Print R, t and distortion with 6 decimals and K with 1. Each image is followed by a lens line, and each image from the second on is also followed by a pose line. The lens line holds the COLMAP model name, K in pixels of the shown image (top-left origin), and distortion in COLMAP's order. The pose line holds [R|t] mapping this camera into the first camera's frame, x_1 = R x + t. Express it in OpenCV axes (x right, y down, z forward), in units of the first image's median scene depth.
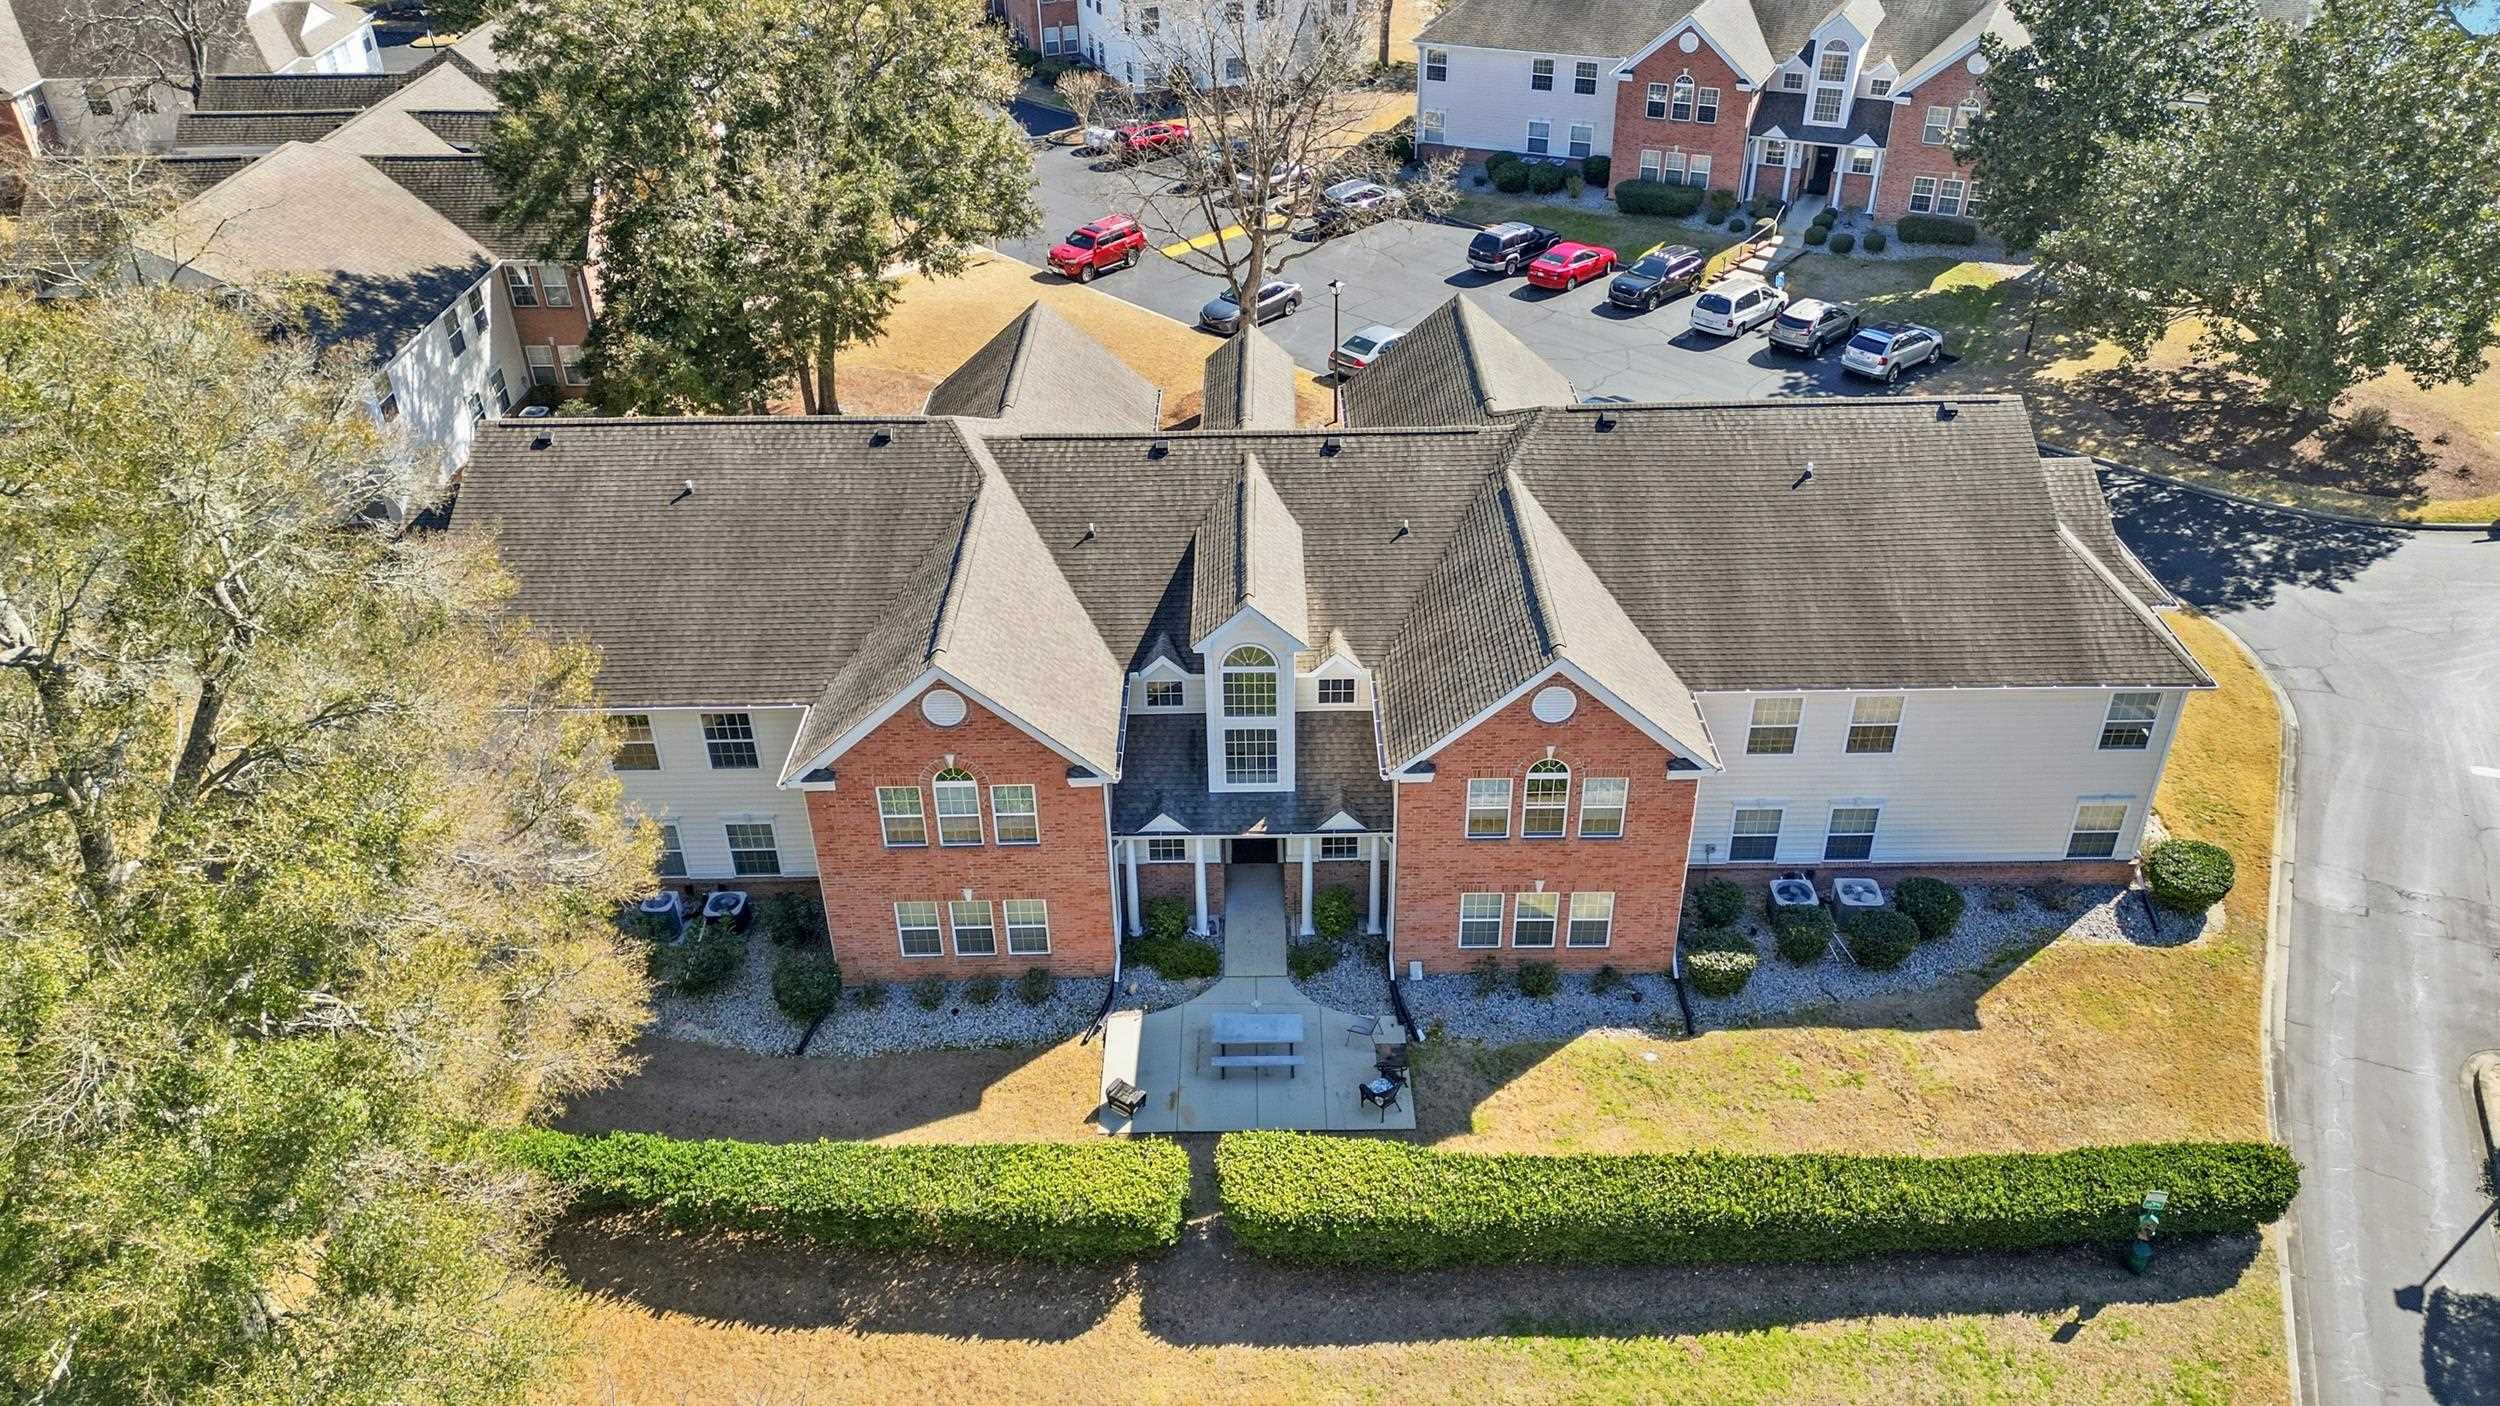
lens RADIAL K [[1799.0, 0, 1259.0], [0, 1799.0, 707.9], [0, 0, 1]] dist [0.054100, -0.036223]
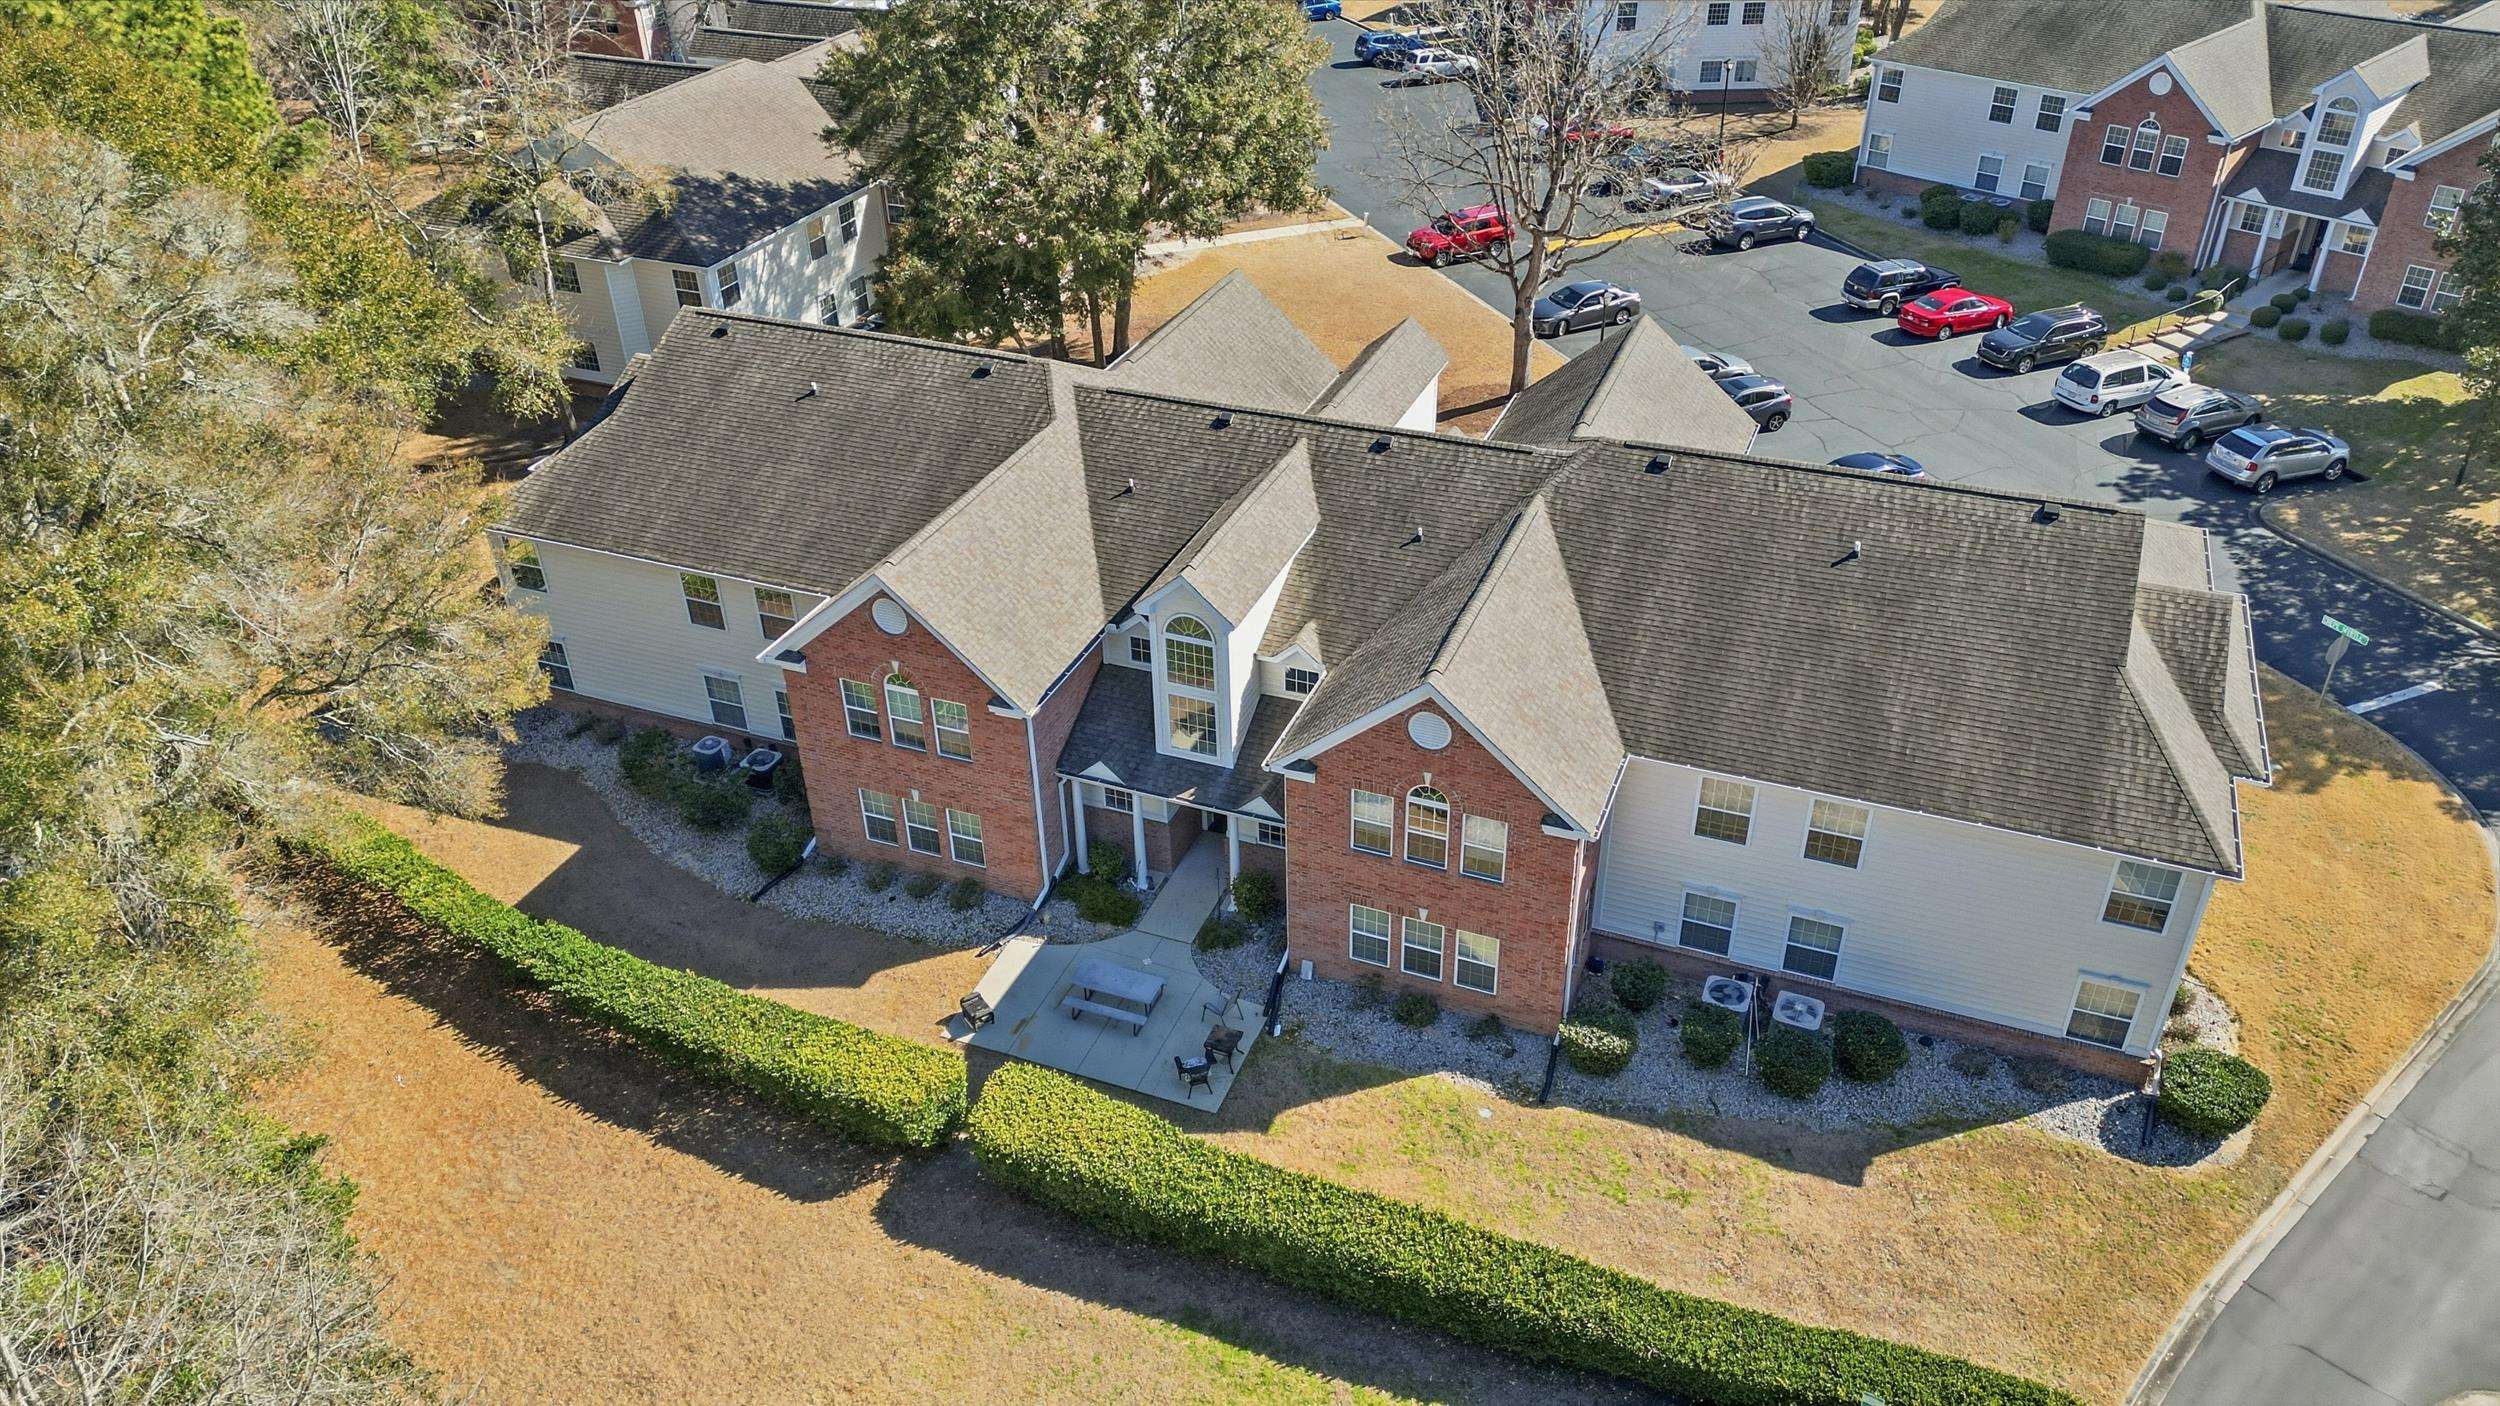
lens RADIAL K [[1799.0, 0, 1257.5], [0, 1799.0, 700.4], [0, 0, 1]] dist [0.054100, -0.036223]
pose [[0.924928, 0.201987, -0.322040, 0.342994], [-0.200669, 0.978935, 0.037661, -0.031636], [0.322864, 0.029790, 0.945977, 0.041512]]
